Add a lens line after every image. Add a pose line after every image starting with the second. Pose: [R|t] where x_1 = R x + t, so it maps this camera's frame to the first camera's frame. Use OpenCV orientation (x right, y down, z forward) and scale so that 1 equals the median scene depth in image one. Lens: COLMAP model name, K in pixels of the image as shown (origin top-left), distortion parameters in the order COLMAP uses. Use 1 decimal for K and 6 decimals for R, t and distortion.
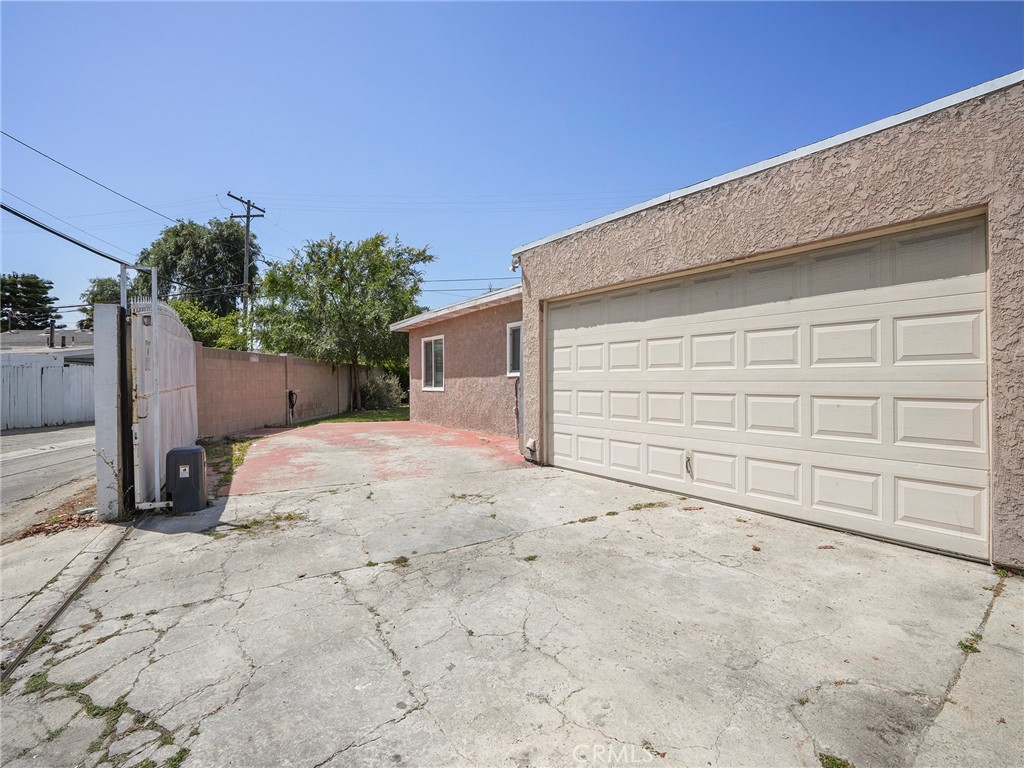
lens RADIAL K [[480.0, 0, 517.1], [0, 480.0, 377.4], [0, 0, 1]] dist [-0.044517, 0.013648]
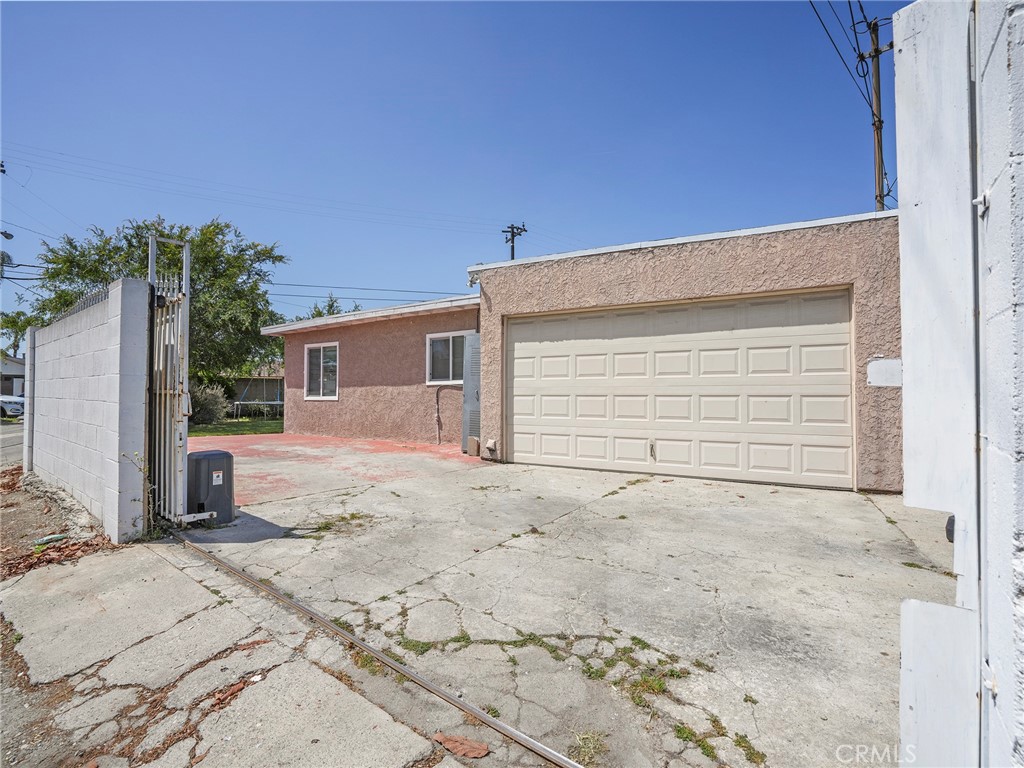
lens RADIAL K [[480.0, 0, 516.3], [0, 480.0, 381.4], [0, 0, 1]] dist [-0.044517, 0.013648]
pose [[0.903172, 0.022756, 0.428675, -0.683808], [-0.009771, 0.999425, -0.032467, 0.051376], [-0.429167, 0.025134, 0.902875, -0.038559]]
